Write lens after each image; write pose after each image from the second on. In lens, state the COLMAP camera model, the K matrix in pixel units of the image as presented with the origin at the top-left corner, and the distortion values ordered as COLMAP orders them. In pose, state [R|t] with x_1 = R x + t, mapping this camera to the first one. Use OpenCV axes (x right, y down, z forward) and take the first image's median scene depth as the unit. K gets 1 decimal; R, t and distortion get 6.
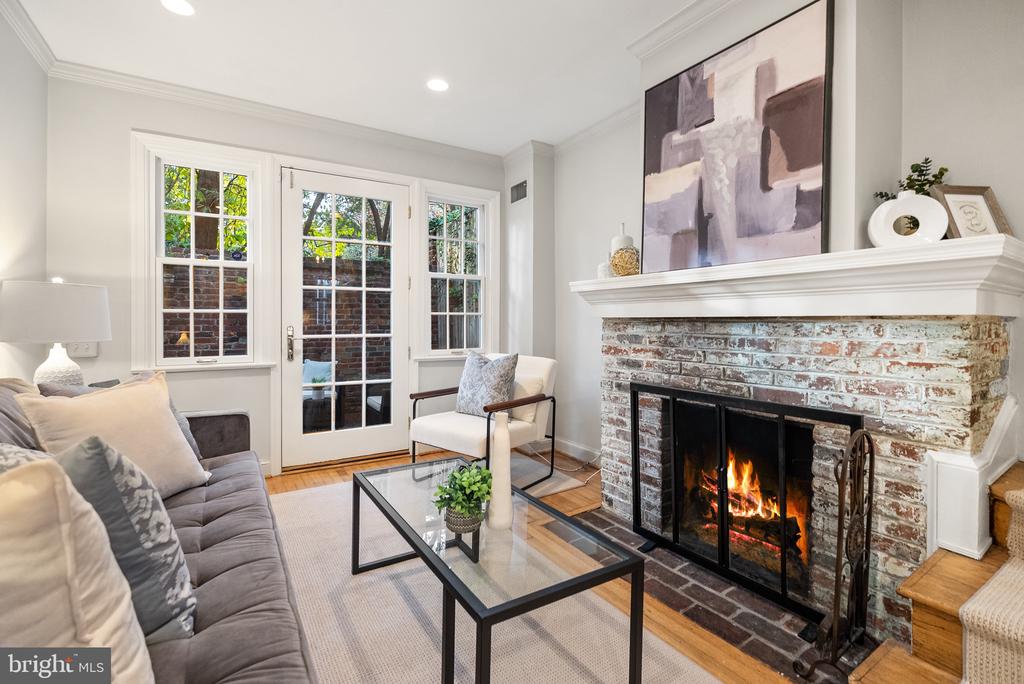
lens RADIAL K [[461.7, 0, 514.8], [0, 461.7, 322.1], [0, 0, 1]] dist [0.000727, -0.000193]
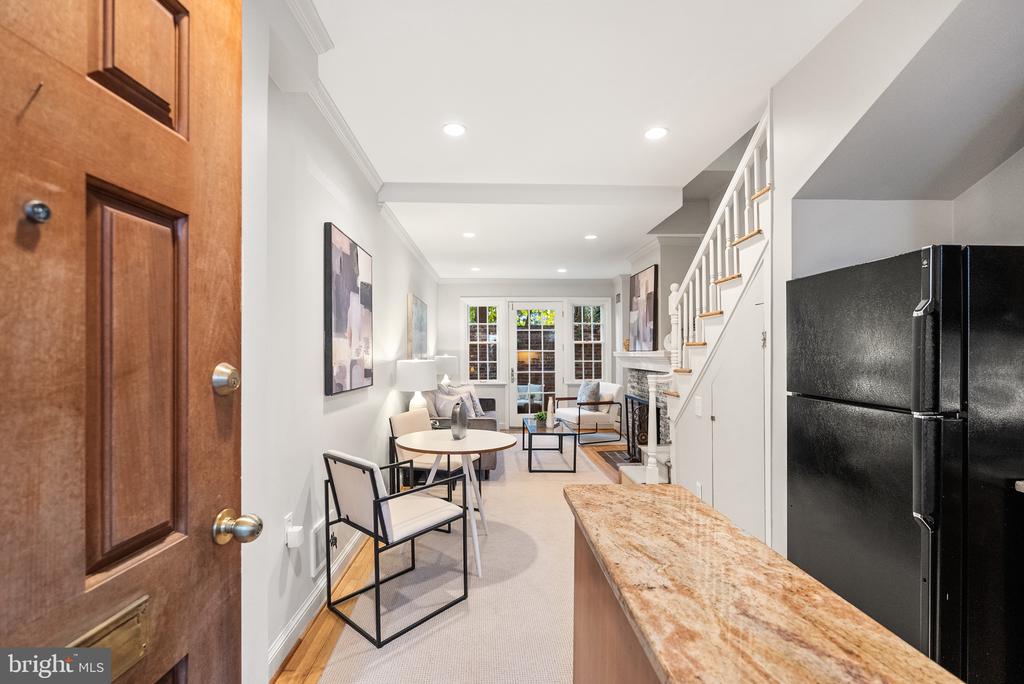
lens RADIAL K [[451.5, 0, 513.6], [0, 451.5, 349.3], [0, 0, 1]] dist [-0.001588, -0.000087]
pose [[0.869507, -0.007615, -0.493861, 1.003558], [0.004545, 0.999962, -0.007417, -0.103575], [0.493899, 0.004205, 0.869509, -1.532093]]
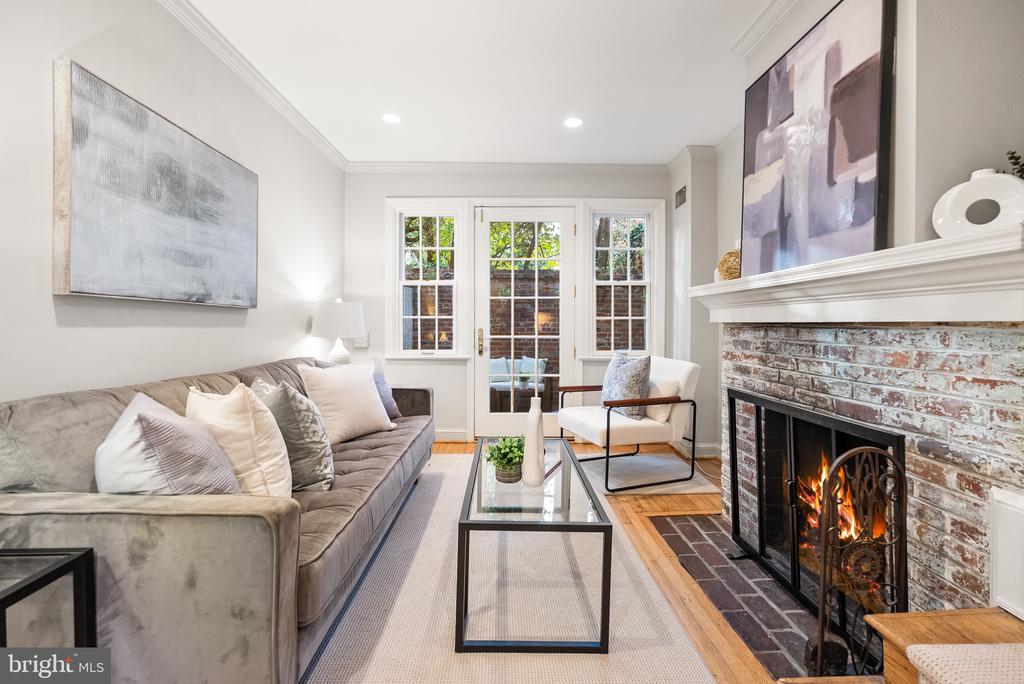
lens RADIAL K [[461.7, 0, 514.8], [0, 461.7, 322.1], [0, 0, 1]] dist [0.000727, -0.000193]
pose [[0.855861, -0.000540, -0.517205, 0.397803], [-0.002286, 0.999986, -0.004826, -0.005360], [0.517200, 0.005313, 0.855848, -0.093821]]
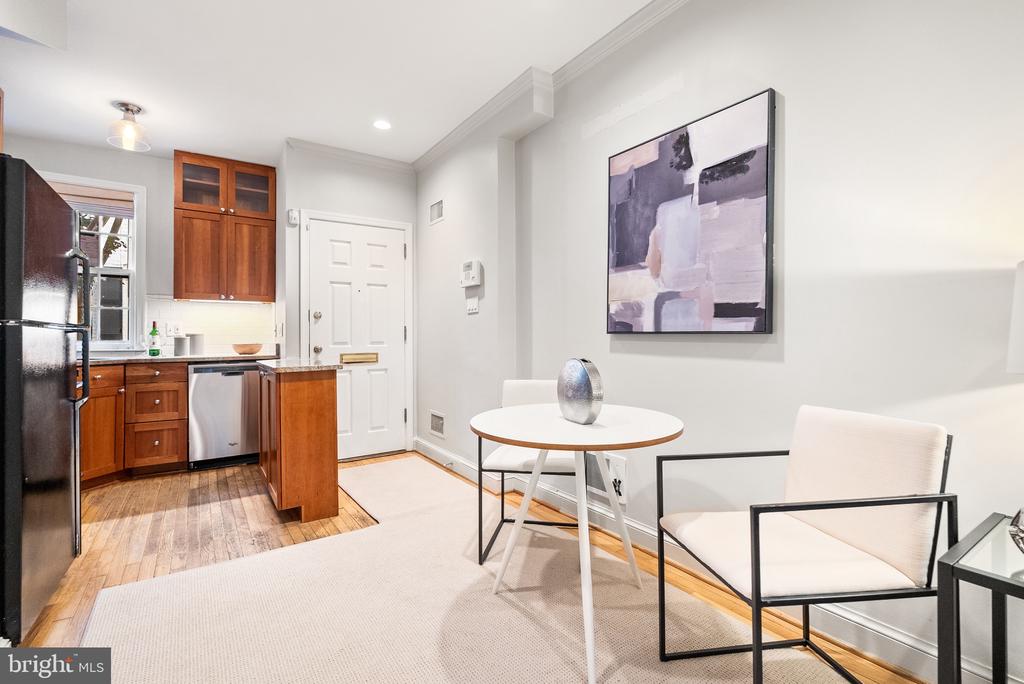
lens RADIAL K [[456.4, 0, 512.6], [0, 456.4, 337.3], [0, 0, 1]] dist [-0.005418, -0.000325]
pose [[-0.999281, 0.000686, -0.037912, 0.336663], [0.000761, 0.999998, -0.001946, 0.010945], [0.037910, -0.001973, -0.999279, 0.311587]]
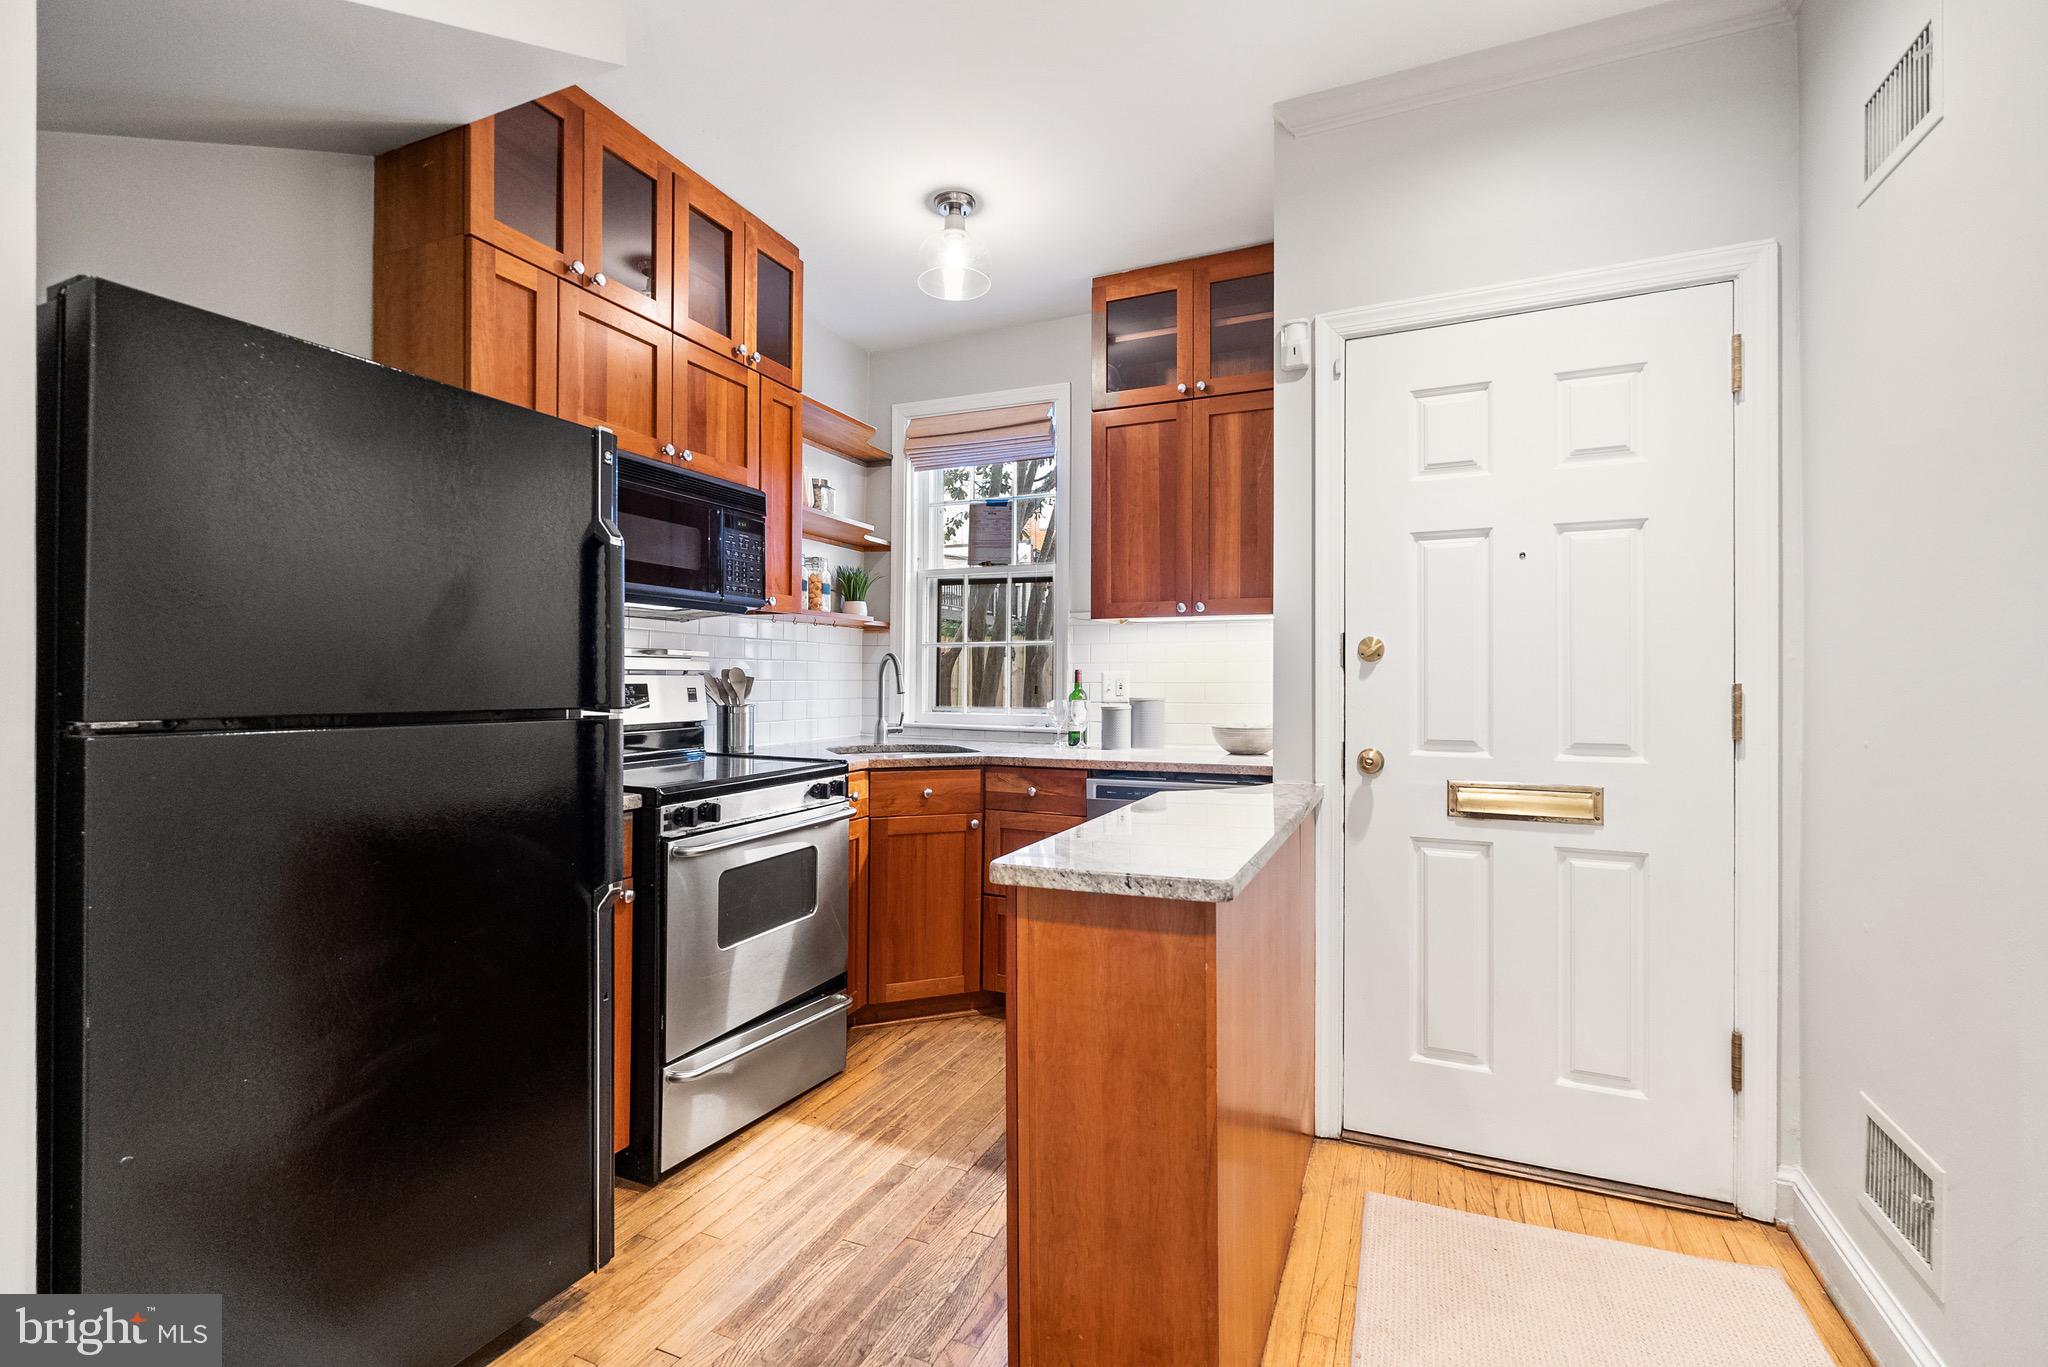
lens RADIAL K [[912.9, 0, 1025.2], [0, 912.9, 674.1], [0, 0, 1]] dist [-0.005418, -0.000325]
pose [[-0.556233, 0.000282, 0.831026, 0.356765], [-0.004894, 0.999981, -0.003616, -0.042746], [-0.831012, -0.006078, -0.556221, -0.532606]]
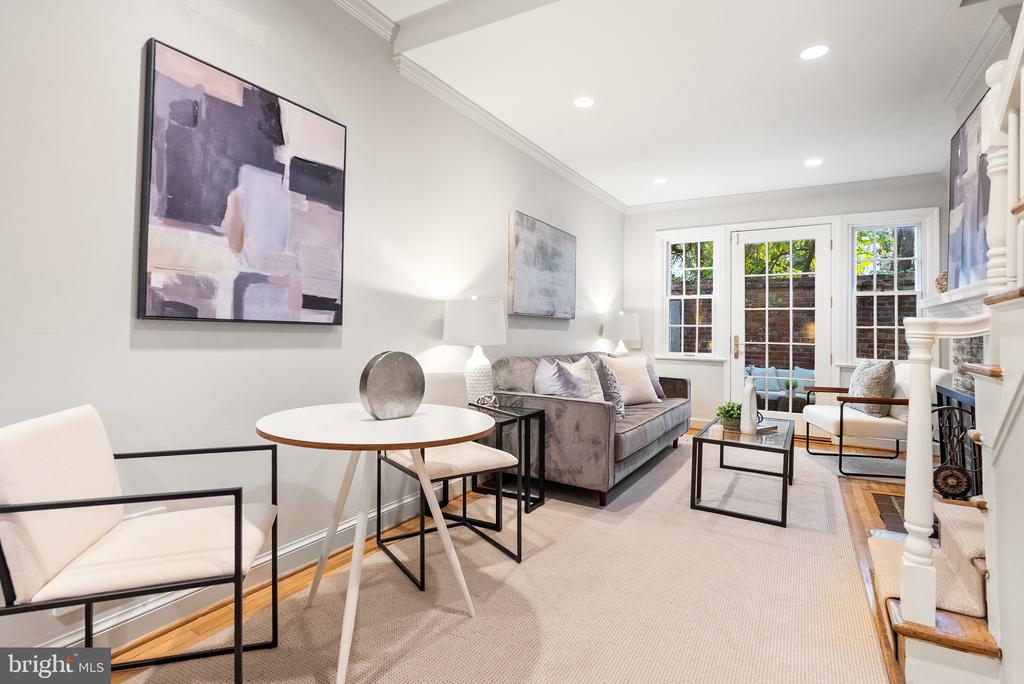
lens RADIAL K [[515.7, 0, 509.5], [0, 515.7, 321.4], [0, 0, 1]] dist [-0.003400, 0.000472]
pose [[0.458832, -0.010053, -0.888466, 1.001316], [-0.015842, 0.999684, -0.019493, 0.010503], [0.888382, 0.023019, 0.458528, -0.651482]]
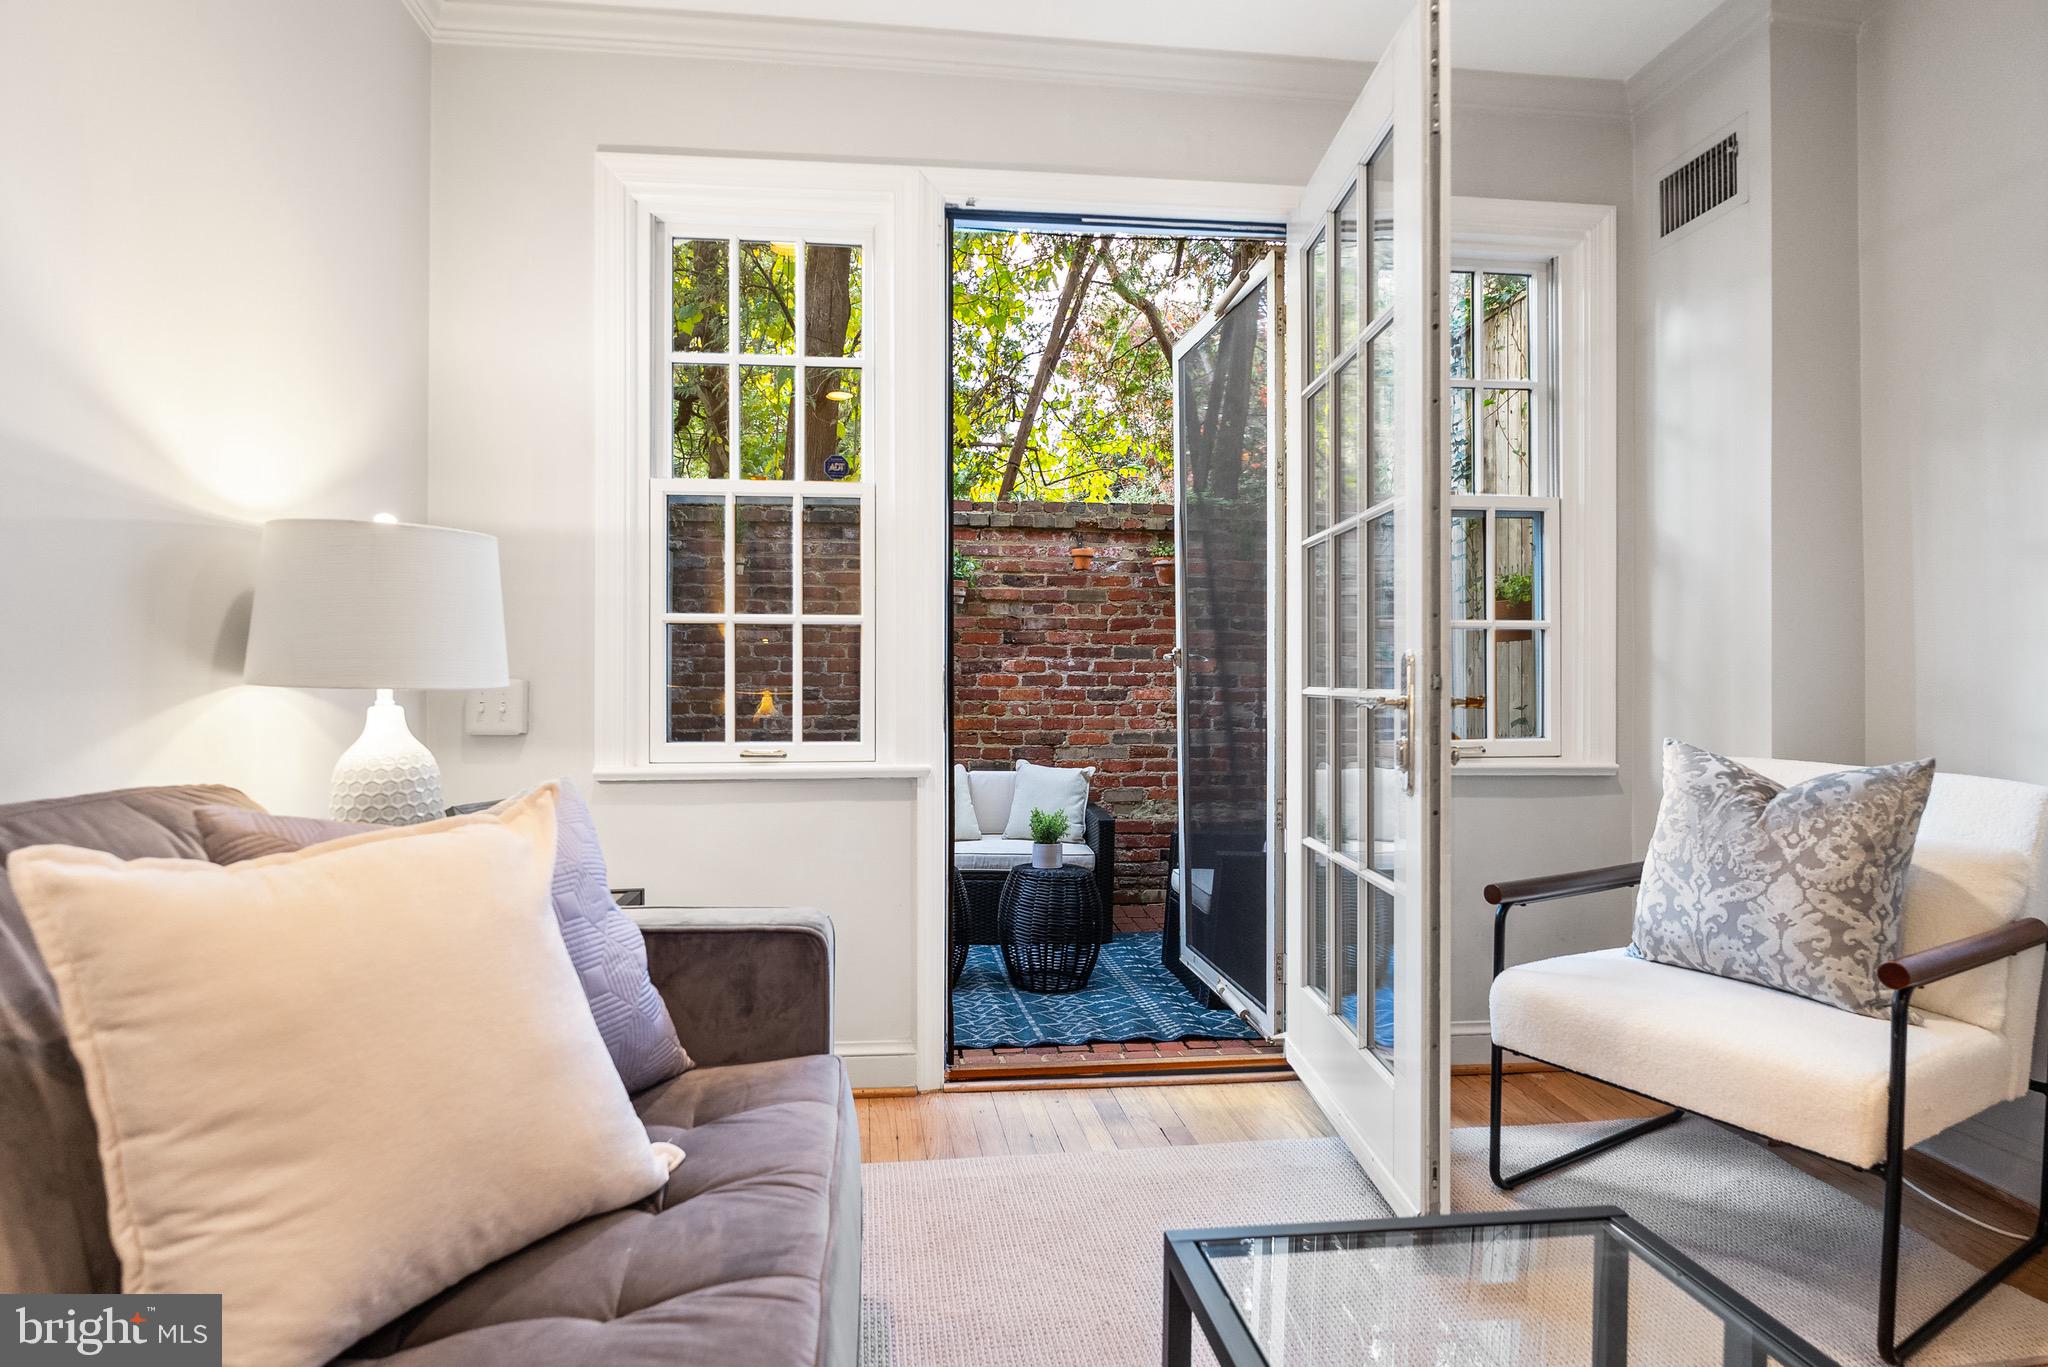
lens RADIAL K [[1092.7, 0, 1018.7], [0, 1092.7, 675.7], [0, 0, 1]] dist [-0.000160, 0.000060]
pose [[0.908522, -0.000784, -0.417836, -0.162104], [-0.000954, 0.999992, -0.003951, 0.033691], [0.417836, 0.003988, 0.908514, 0.403112]]
